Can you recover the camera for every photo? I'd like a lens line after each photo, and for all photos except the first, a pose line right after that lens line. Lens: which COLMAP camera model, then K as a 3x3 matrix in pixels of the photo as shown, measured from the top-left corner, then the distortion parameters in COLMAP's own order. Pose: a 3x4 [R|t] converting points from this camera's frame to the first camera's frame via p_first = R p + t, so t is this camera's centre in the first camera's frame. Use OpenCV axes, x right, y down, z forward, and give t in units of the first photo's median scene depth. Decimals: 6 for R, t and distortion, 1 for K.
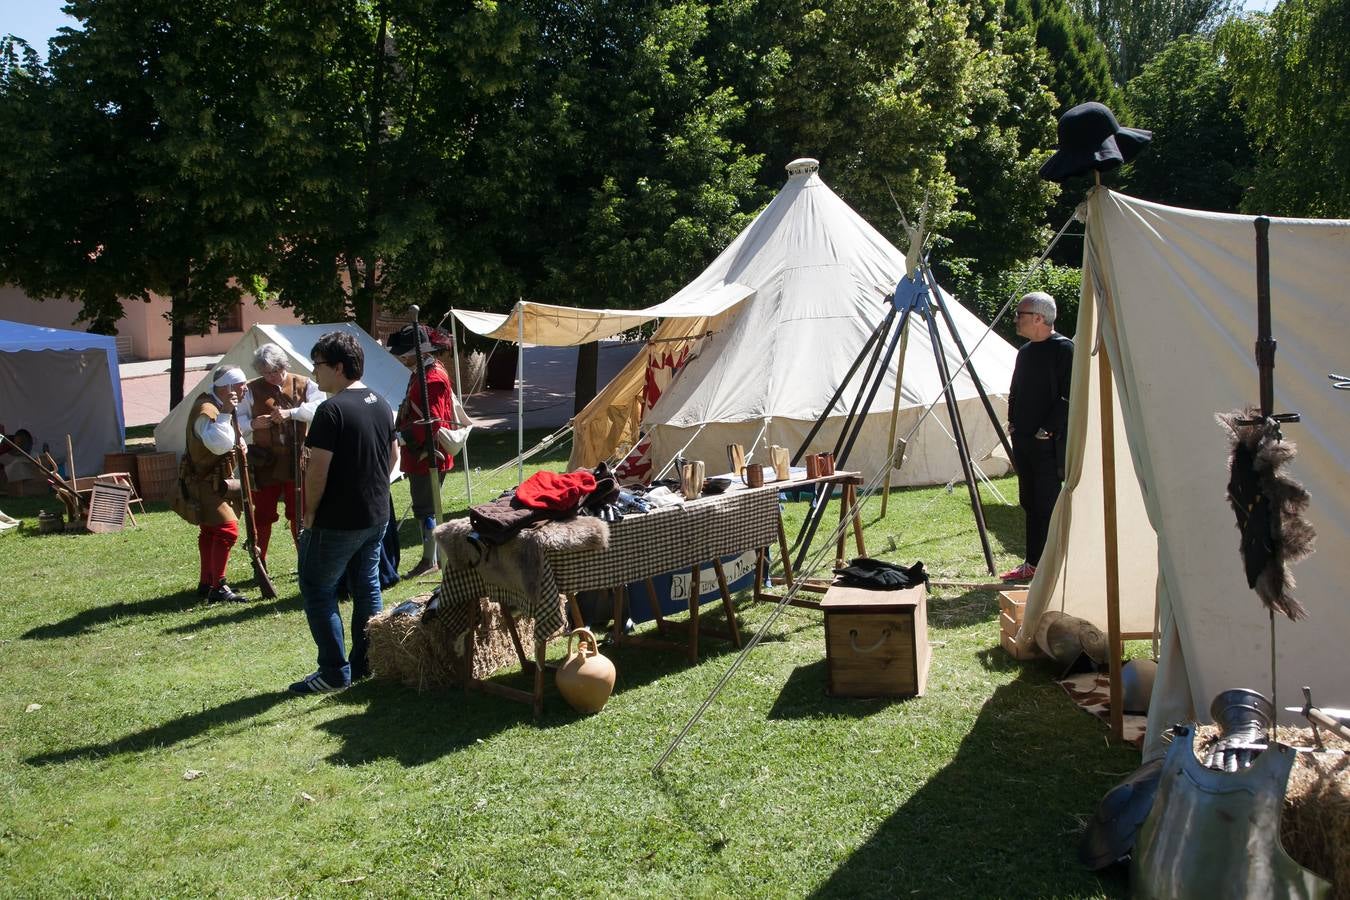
lens RADIAL K [[1175.5, 0, 675.0], [0, 1175.5, 450.0], [0, 0, 1]] dist [-0.048064, 0.113954]
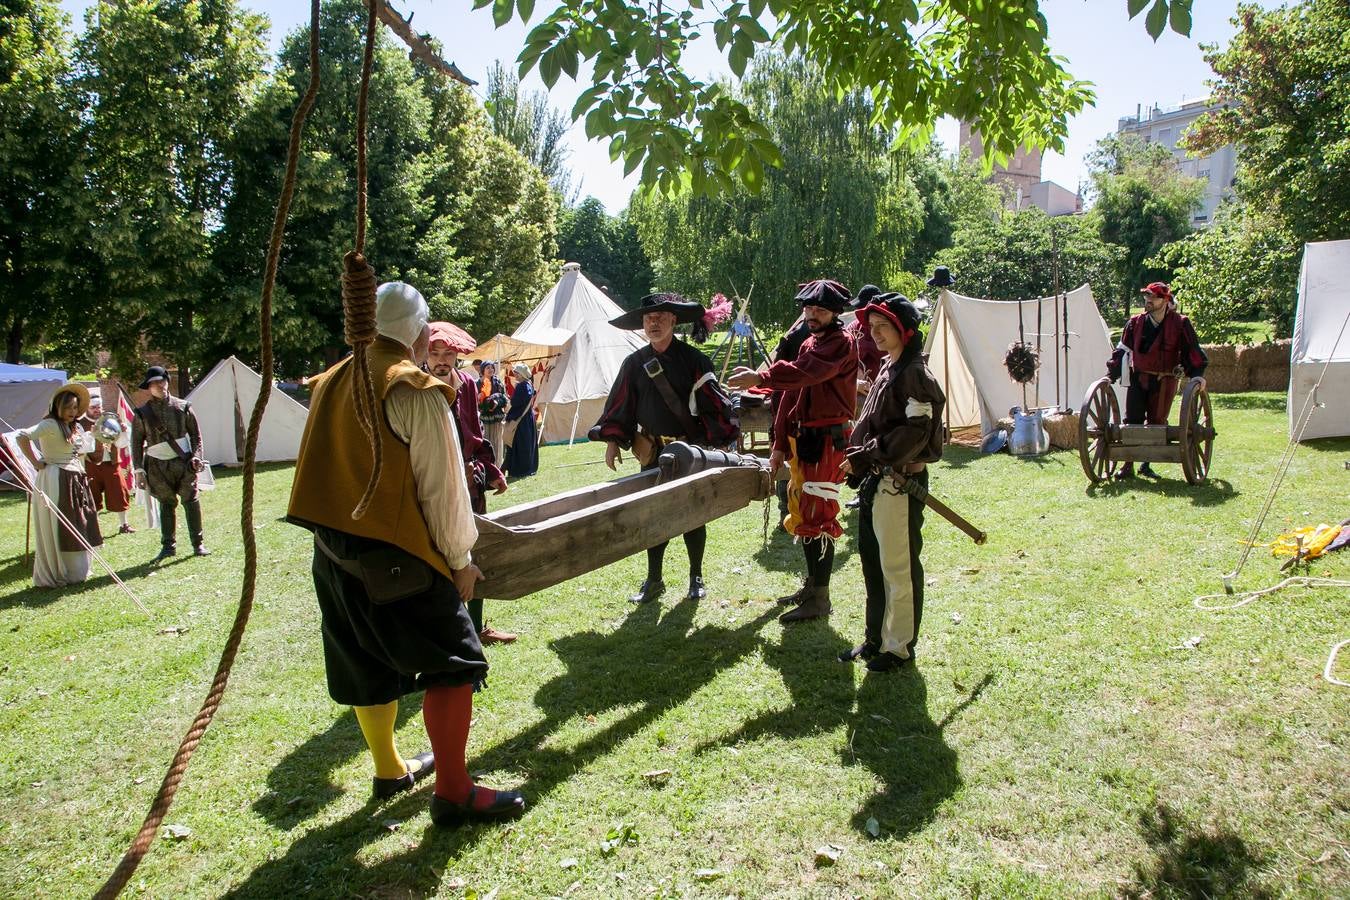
lens RADIAL K [[896.8, 0, 675.0], [0, 896.8, 450.0], [0, 0, 1]] dist [-0.130908, 0.084726]
pose [[0.822398, -0.061130, 0.565618, -0.418755], [0.079848, 0.996772, -0.008369, 0.051768], [-0.563281, 0.052046, 0.824625, -0.174340]]
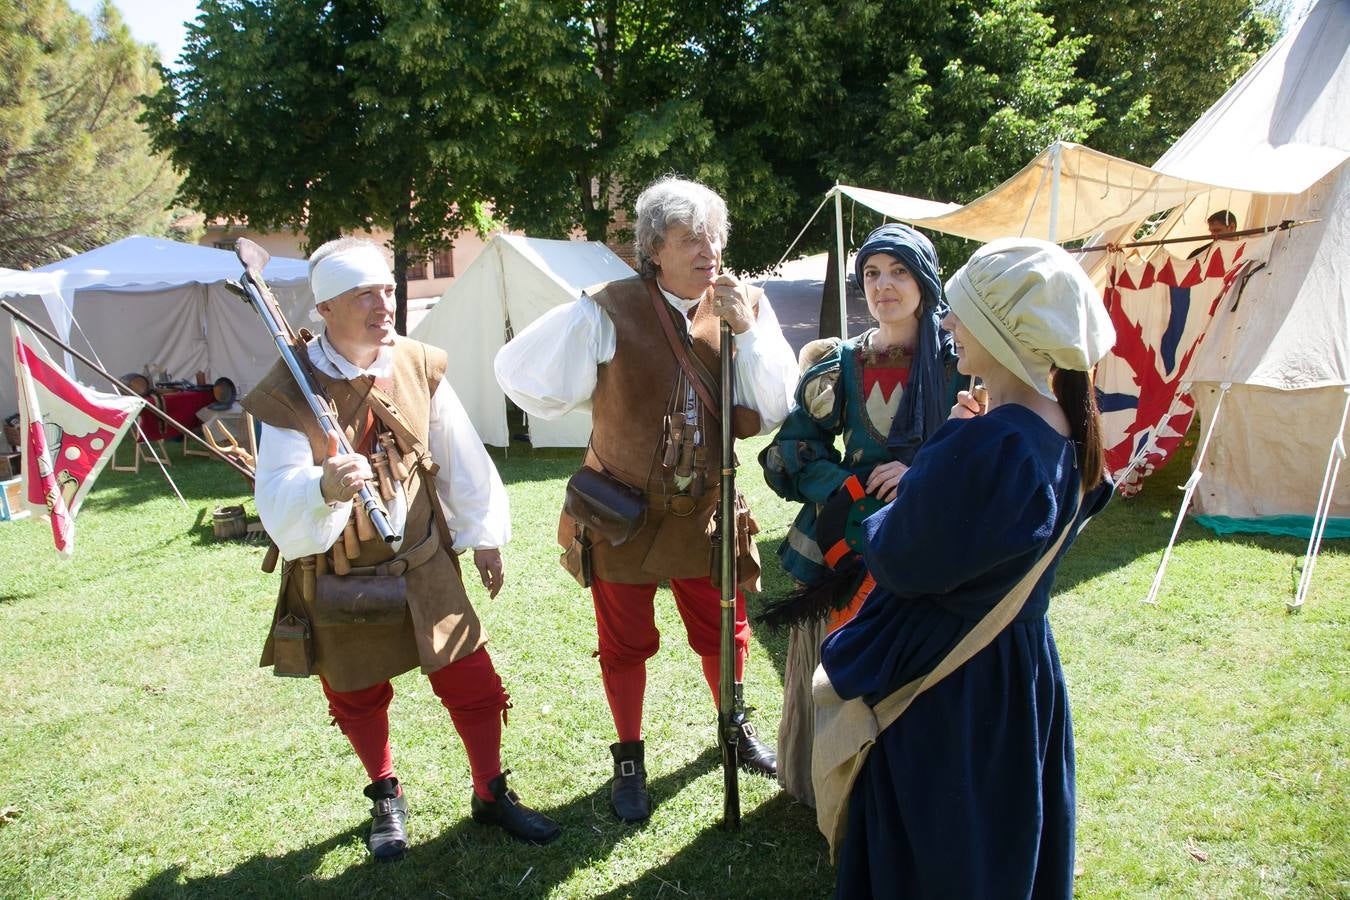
lens RADIAL K [[884.0, 0, 675.0], [0, 884.0, 450.0], [0, 0, 1]] dist [-0.101115, 0.037392]
pose [[0.994805, 0.009362, -0.101371, -0.152776], [-0.000353, 0.996073, 0.088532, -0.016733], [0.101802, -0.088036, 0.990902, 0.362407]]
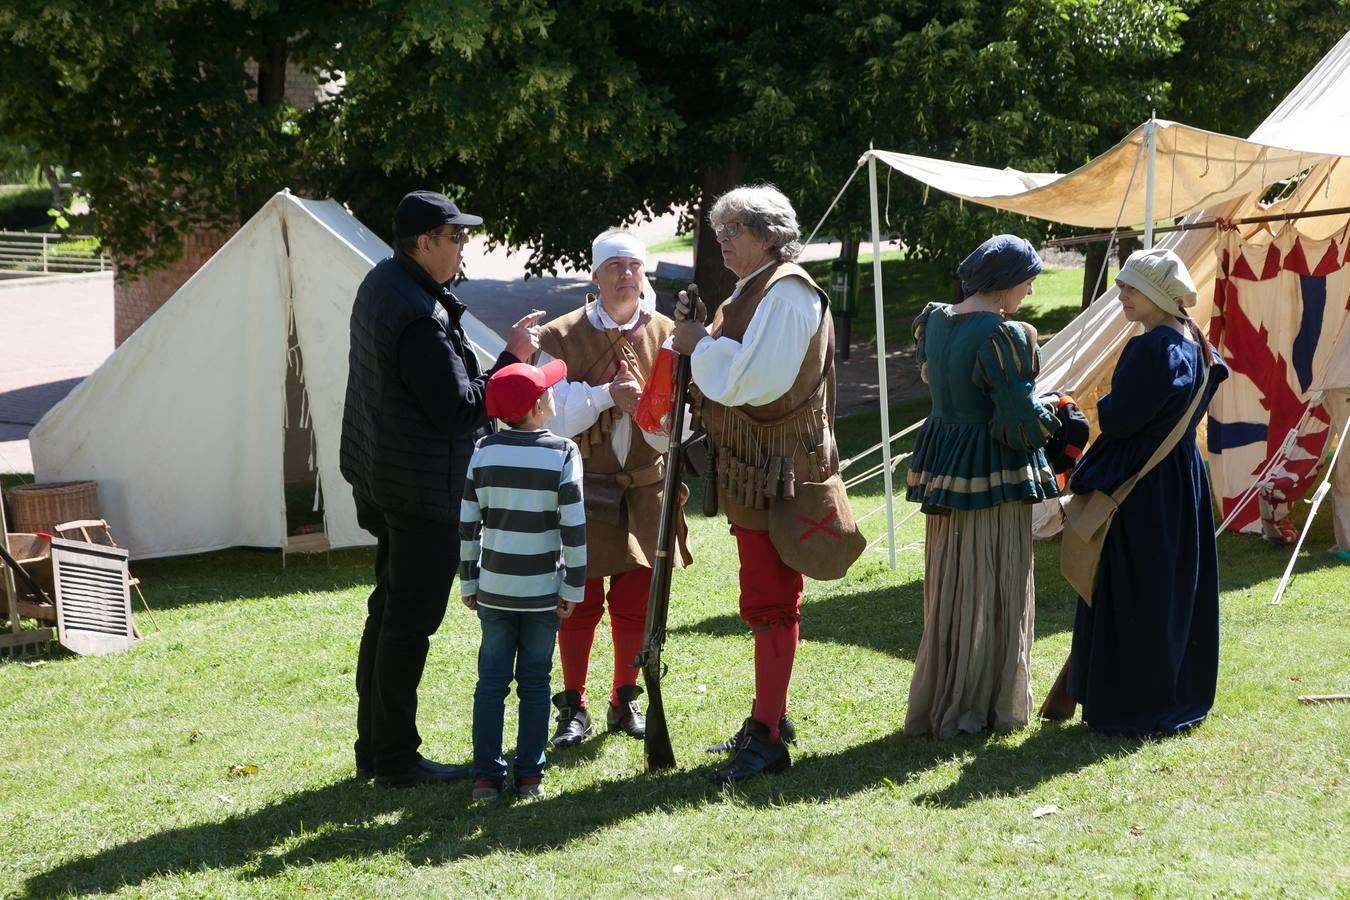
lens RADIAL K [[2574.1, 0, 675.0], [0, 2574.1, 450.0], [0, 0, 1]] dist [0.348677, 0.034757]
pose [[0.990500, -0.012135, 0.136978, -0.275554], [0.017062, 0.999247, -0.034852, 0.021864], [-0.136452, 0.036858, 0.989961, 0.003322]]
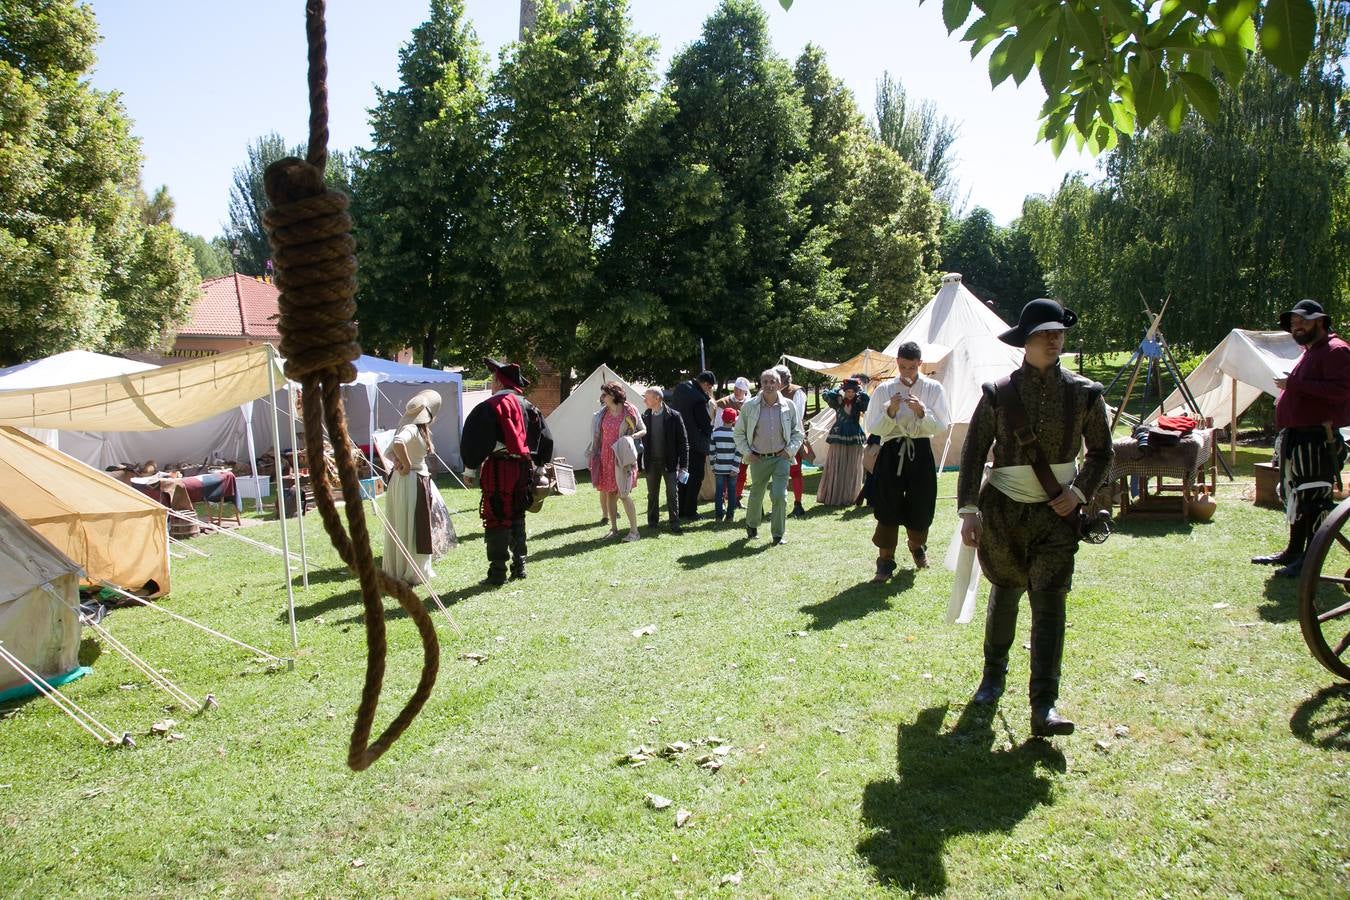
lens RADIAL K [[896.8, 0, 675.0], [0, 896.8, 450.0], [0, 0, 1]] dist [-0.130908, 0.084726]
pose [[0.982188, 0.001749, 0.187891, -0.385562], [0.006165, 0.999118, -0.041530, 0.042200], [-0.187798, 0.041949, 0.981311, -0.123506]]
